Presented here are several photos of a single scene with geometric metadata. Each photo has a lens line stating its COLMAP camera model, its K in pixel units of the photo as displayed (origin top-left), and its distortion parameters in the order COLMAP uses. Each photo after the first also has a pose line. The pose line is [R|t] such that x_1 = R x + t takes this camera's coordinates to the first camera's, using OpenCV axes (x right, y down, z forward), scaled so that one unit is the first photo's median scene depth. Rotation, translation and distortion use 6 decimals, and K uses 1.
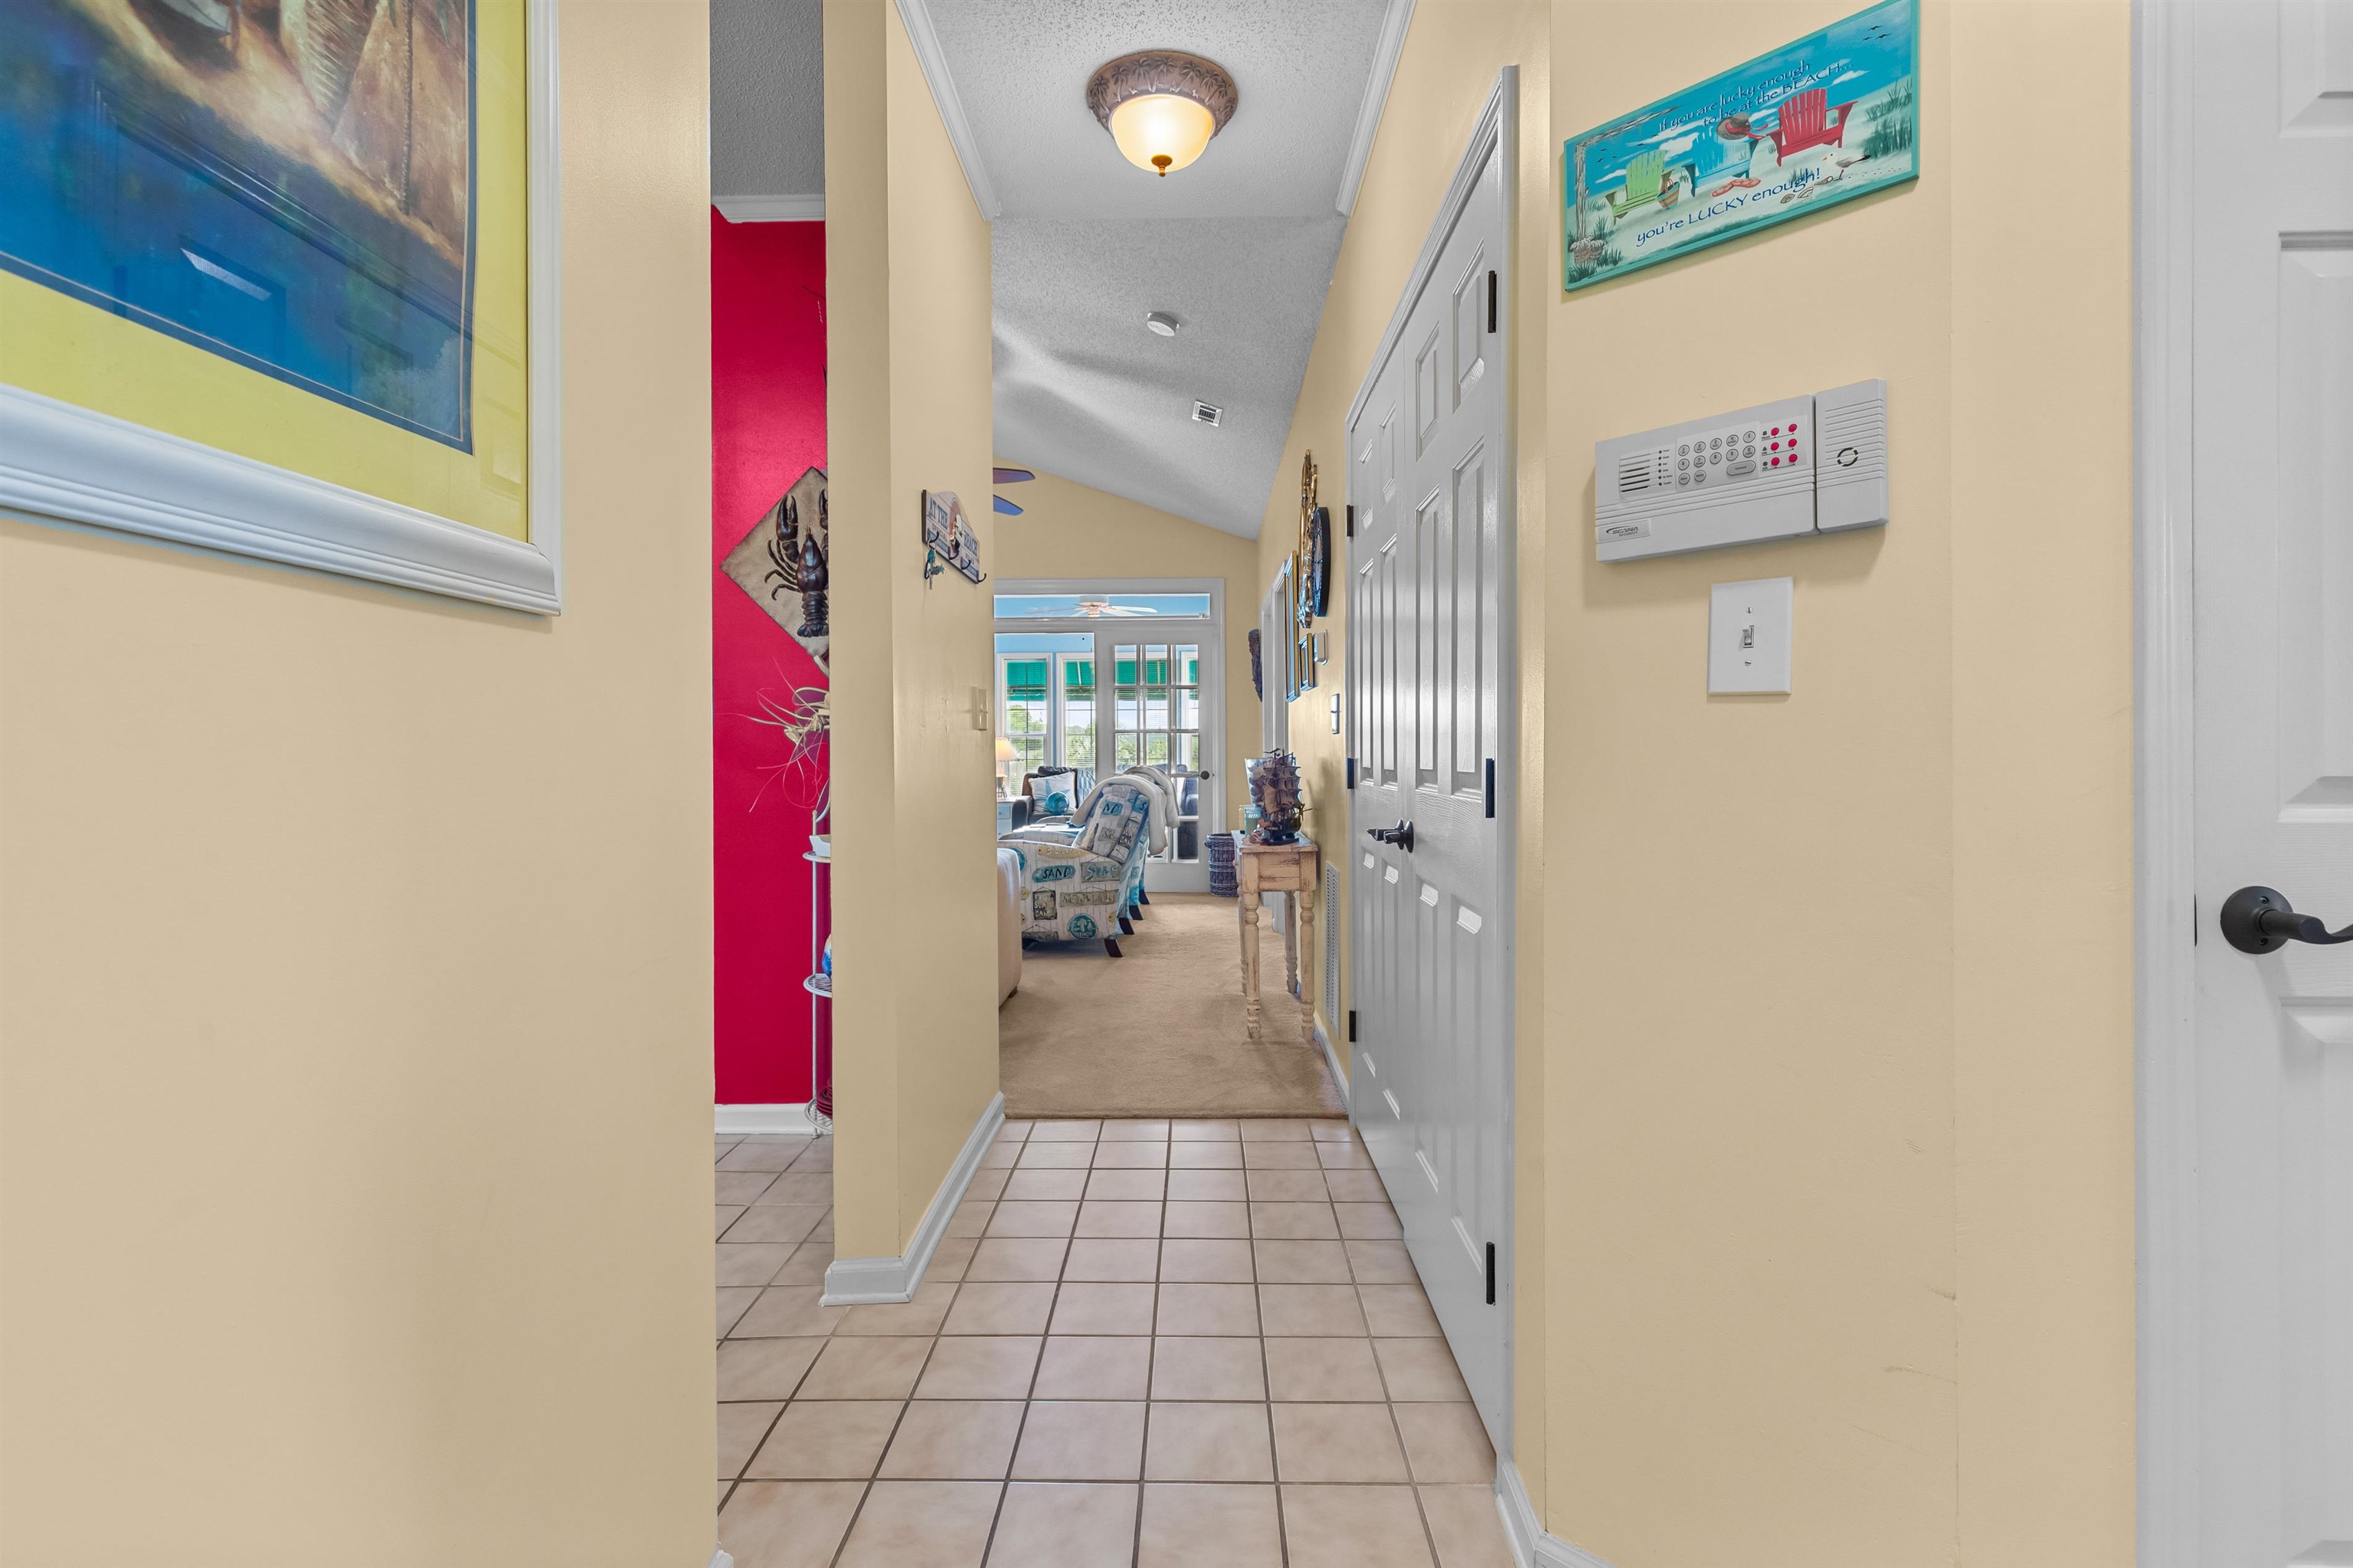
lens RADIAL K [[1067.8, 0, 1186.9], [0, 1067.8, 755.9], [0, 0, 1]] dist [0.006584, -0.001424]
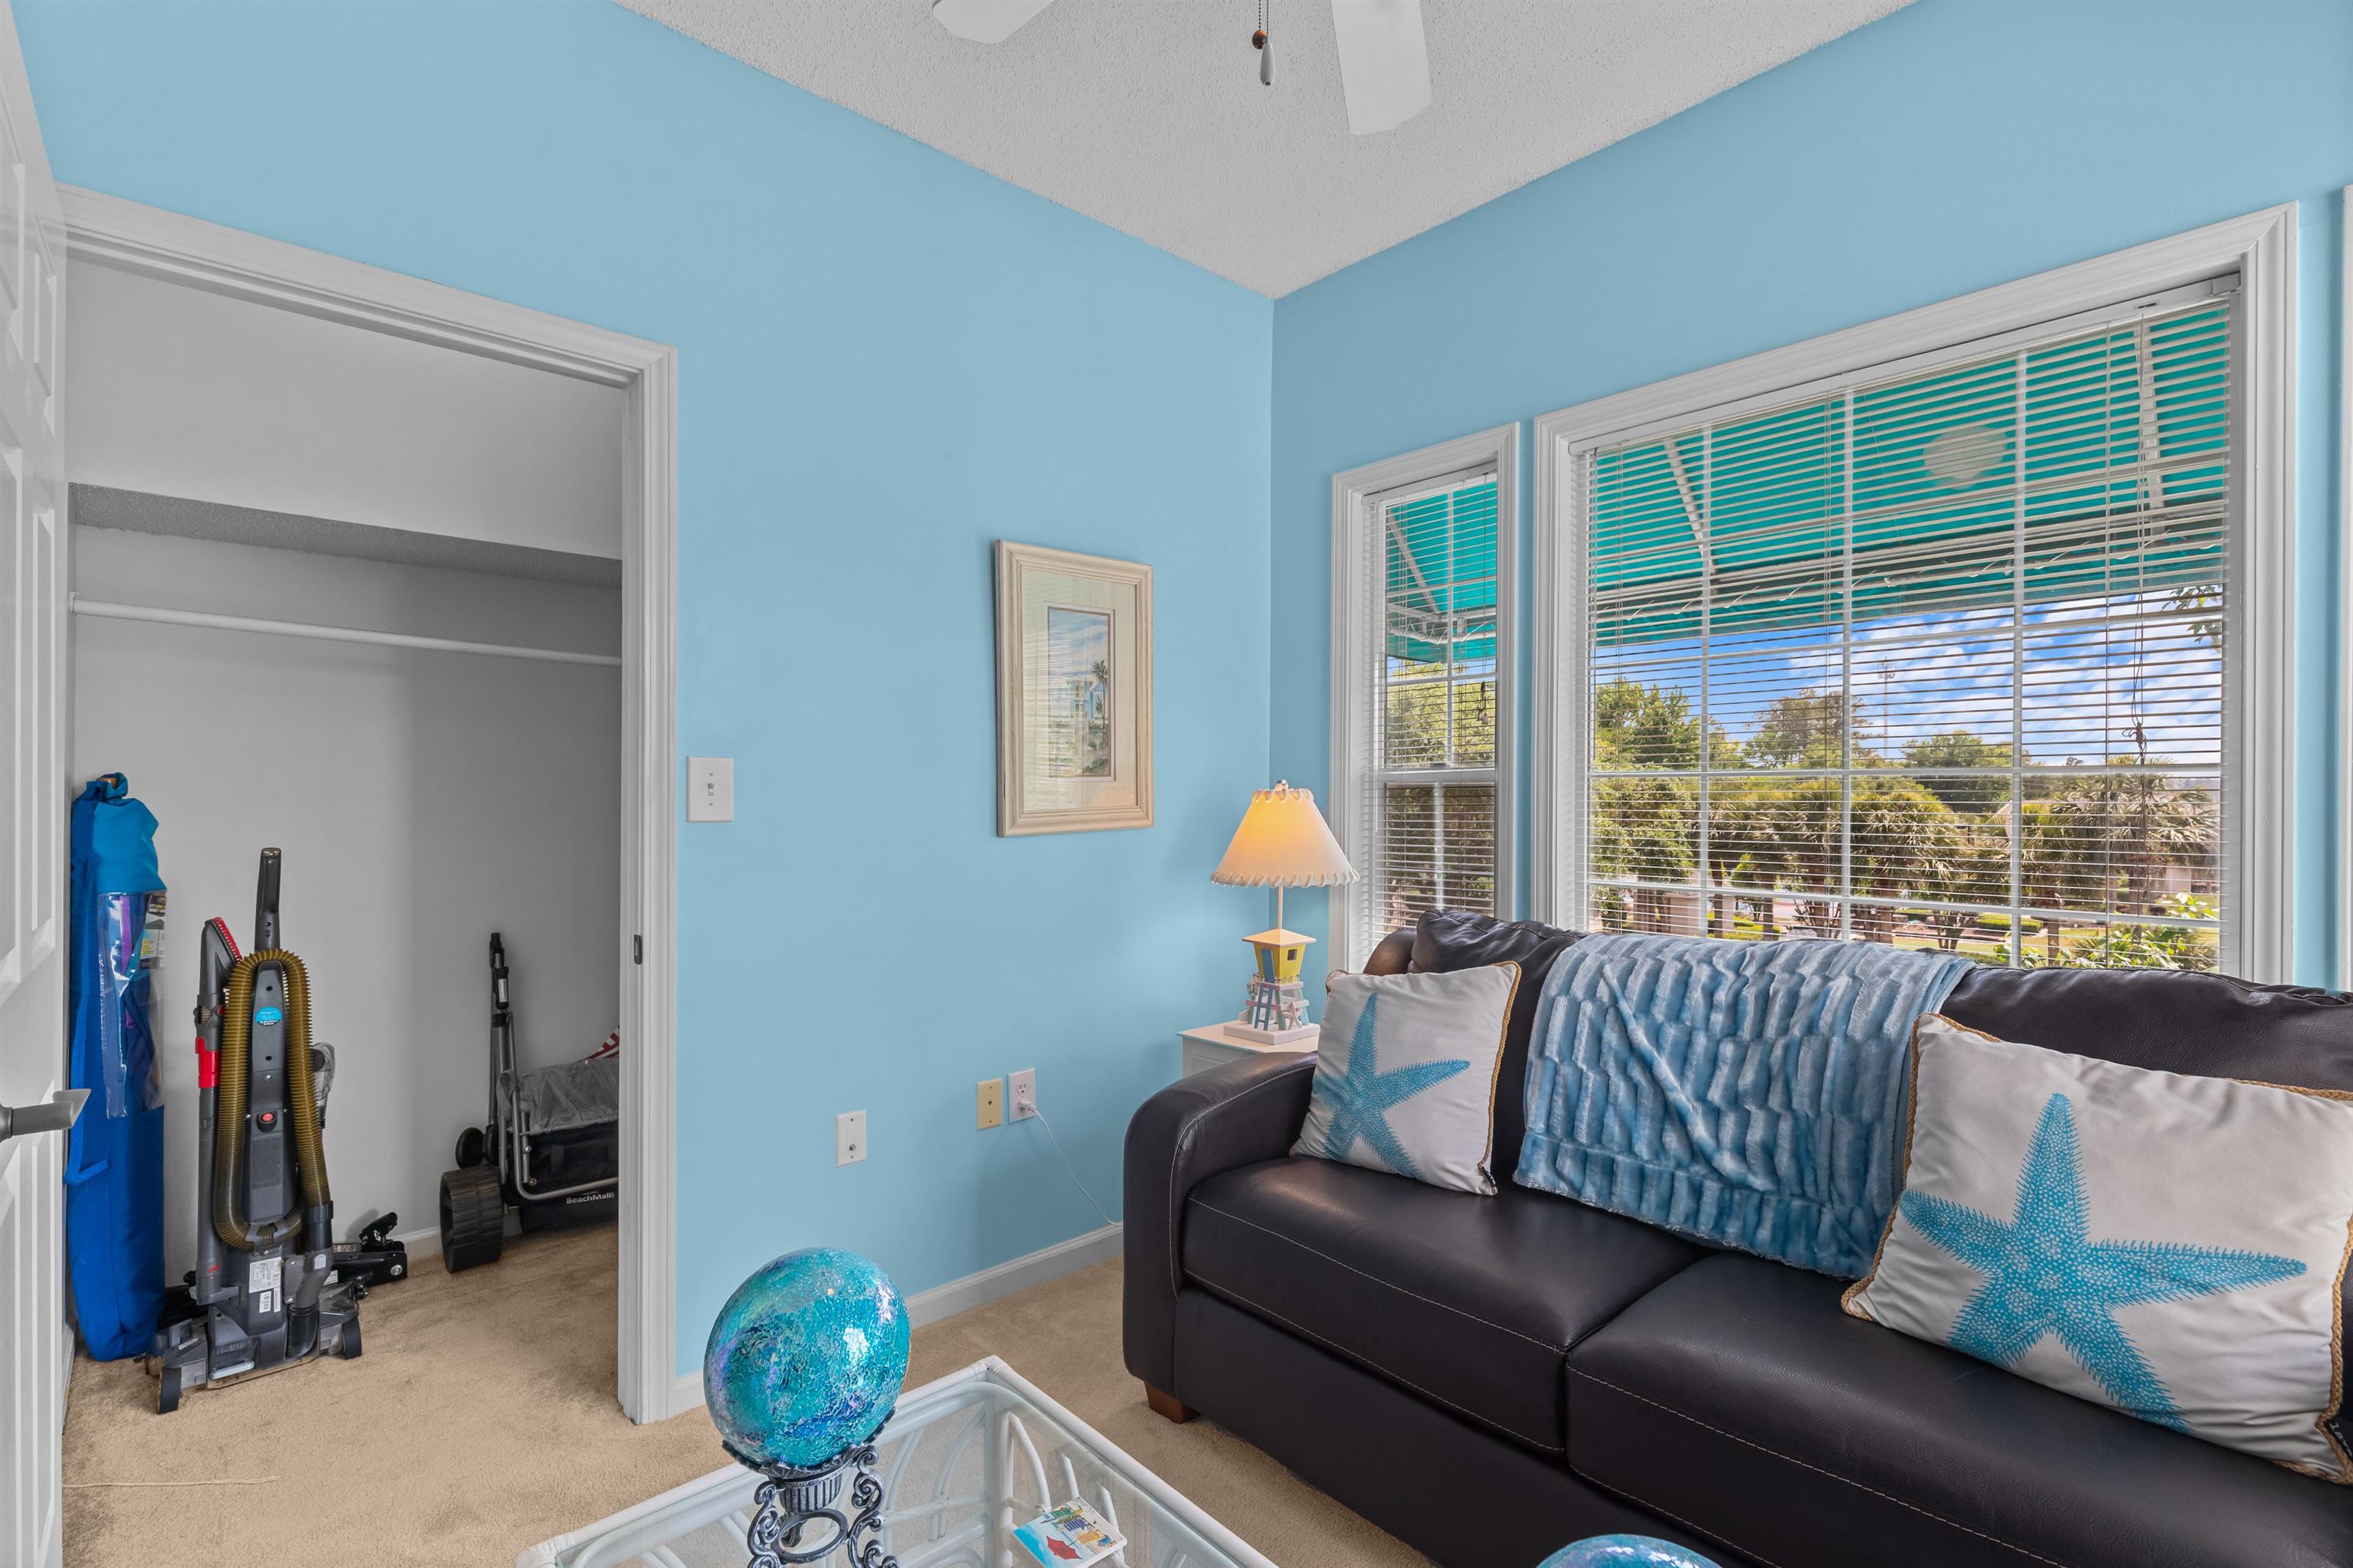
lens RADIAL K [[1067.8, 0, 1184.3], [0, 1067.8, 792.6], [0, 0, 1]] dist [0.006584, -0.001424]
pose [[0.682542, 0.006448, -0.730818, -0.020206], [-0.011825, 0.999928, -0.002221, -0.051059], [0.730751, 0.010158, 0.682569, 2.779156]]
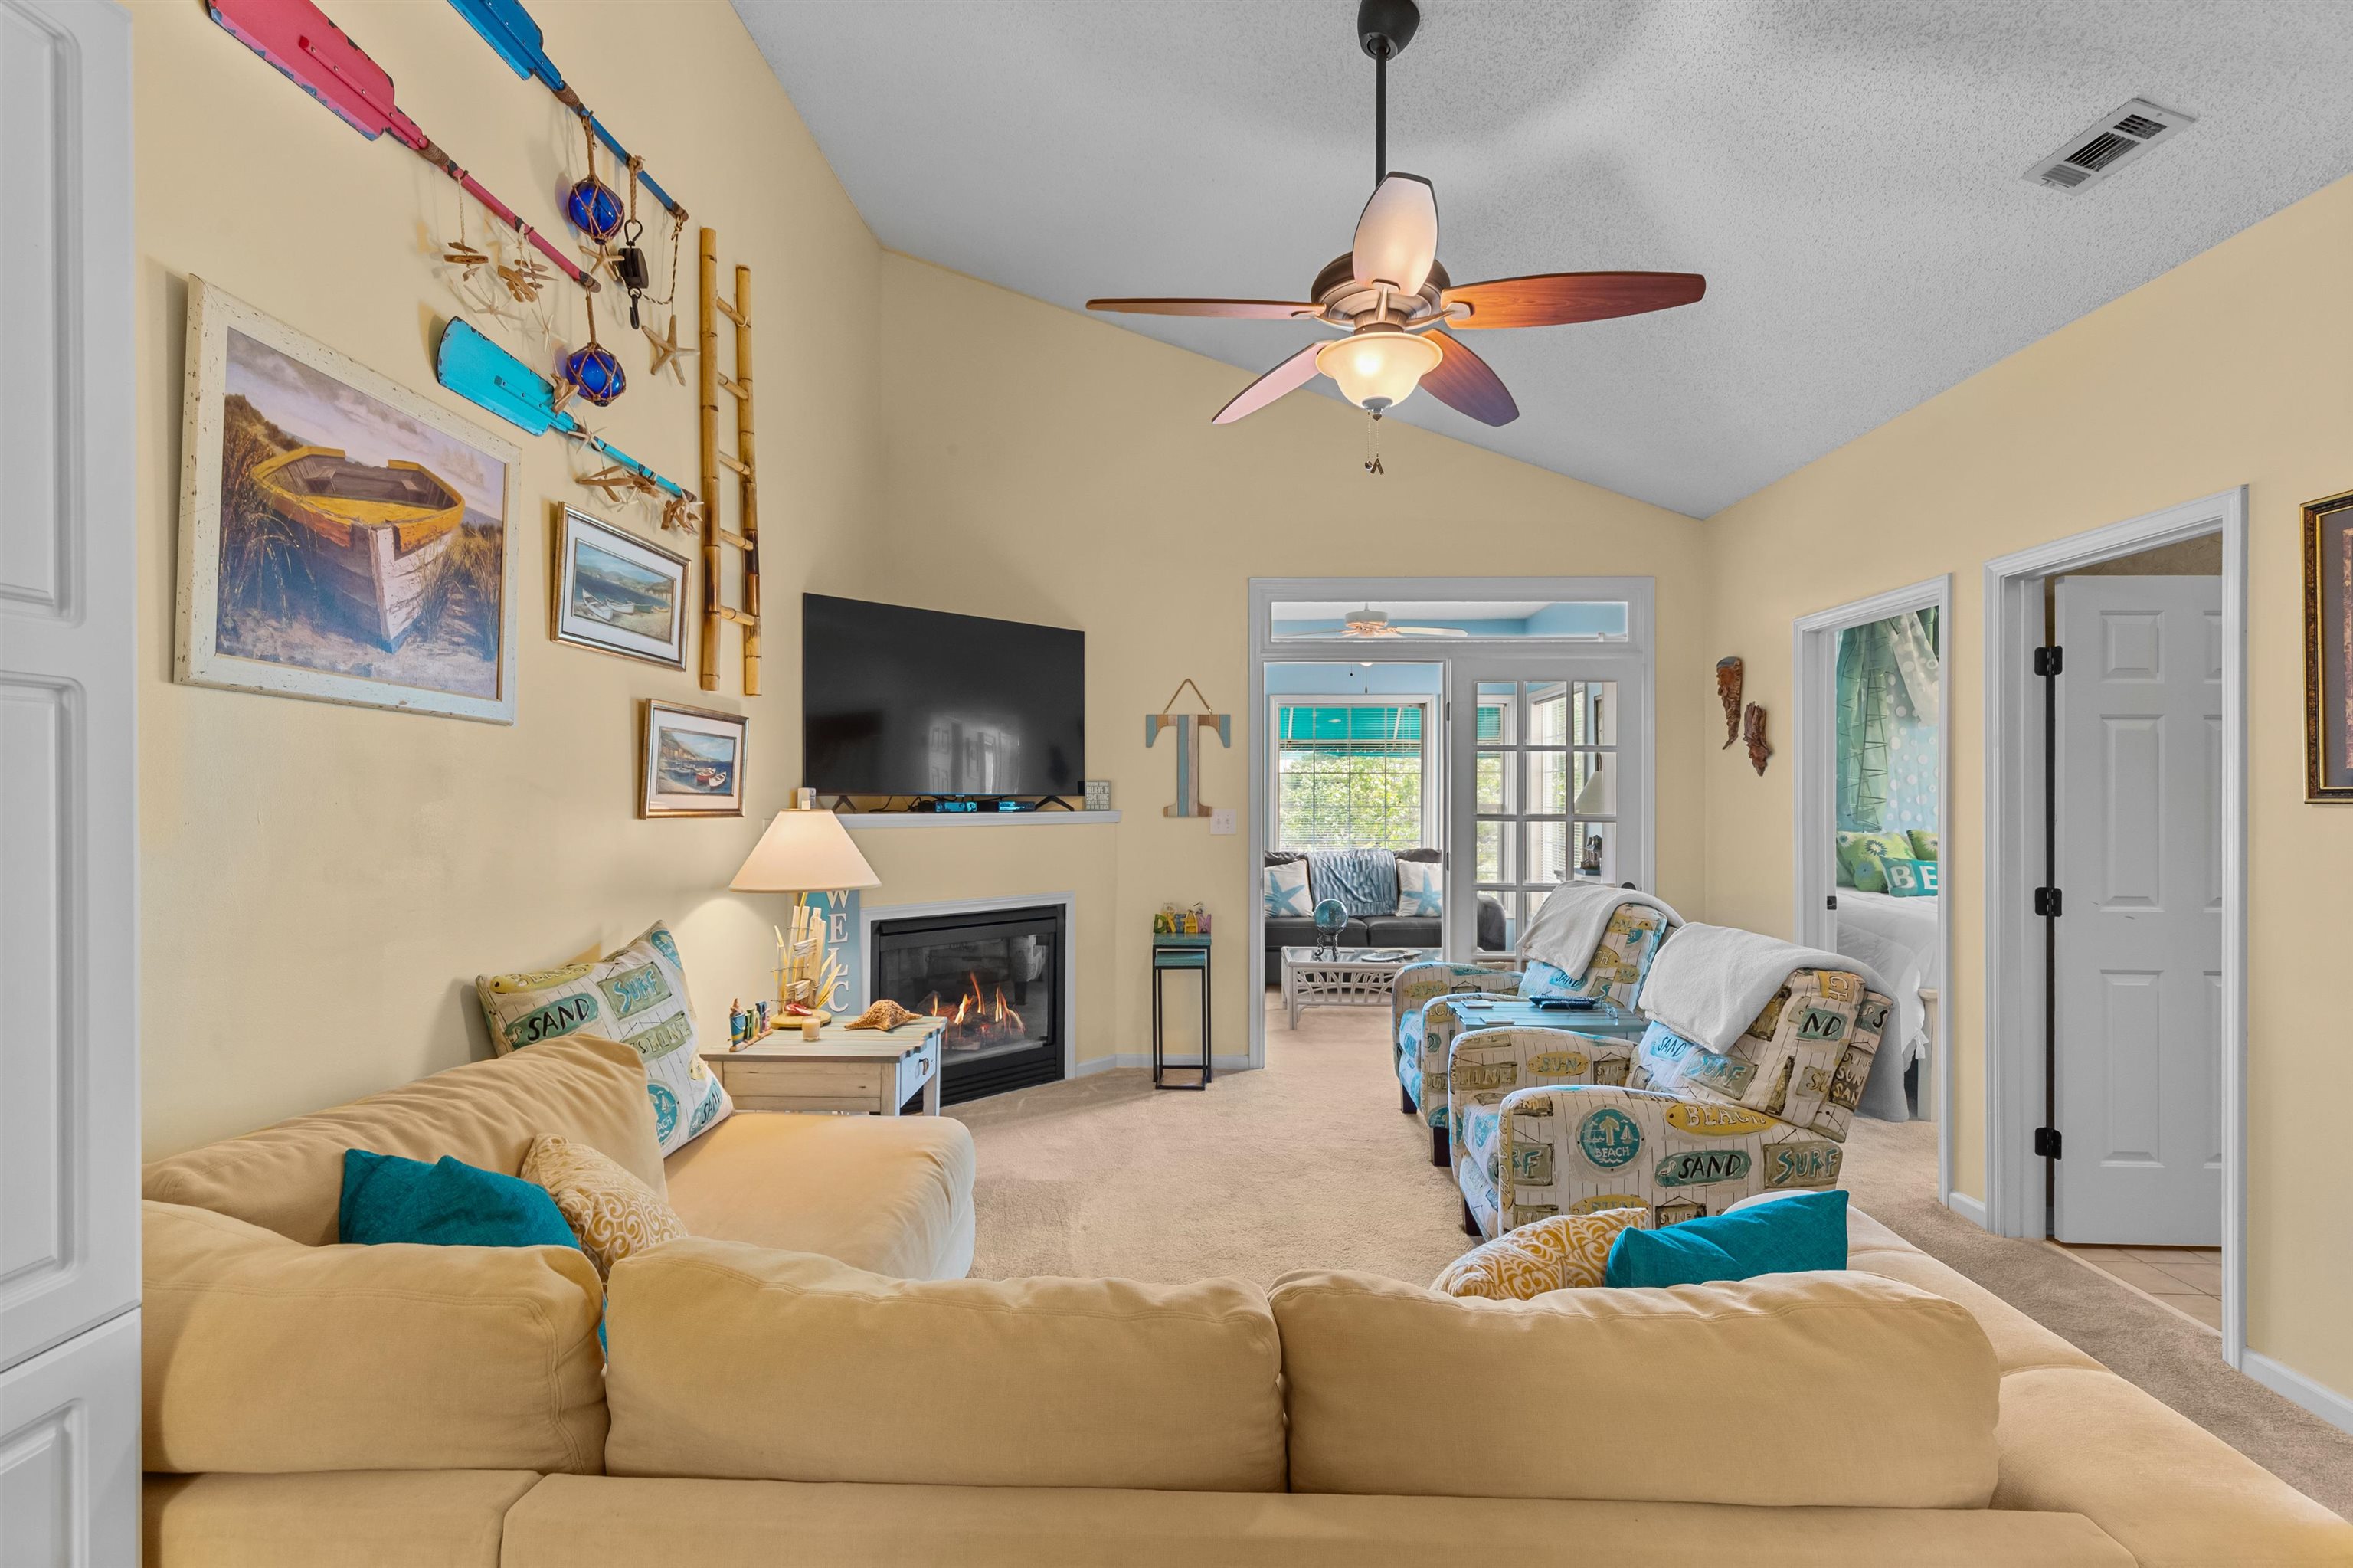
lens RADIAL K [[1067.8, 0, 1175.8], [0, 1067.8, 791.5], [0, 0, 1]] dist [0.006584, -0.001424]
pose [[0.999784, 0.005690, -0.019979, -0.602079], [-0.005892, 0.999932, -0.010079, -0.078975], [0.019920, 0.010195, 0.999750, 0.948956]]
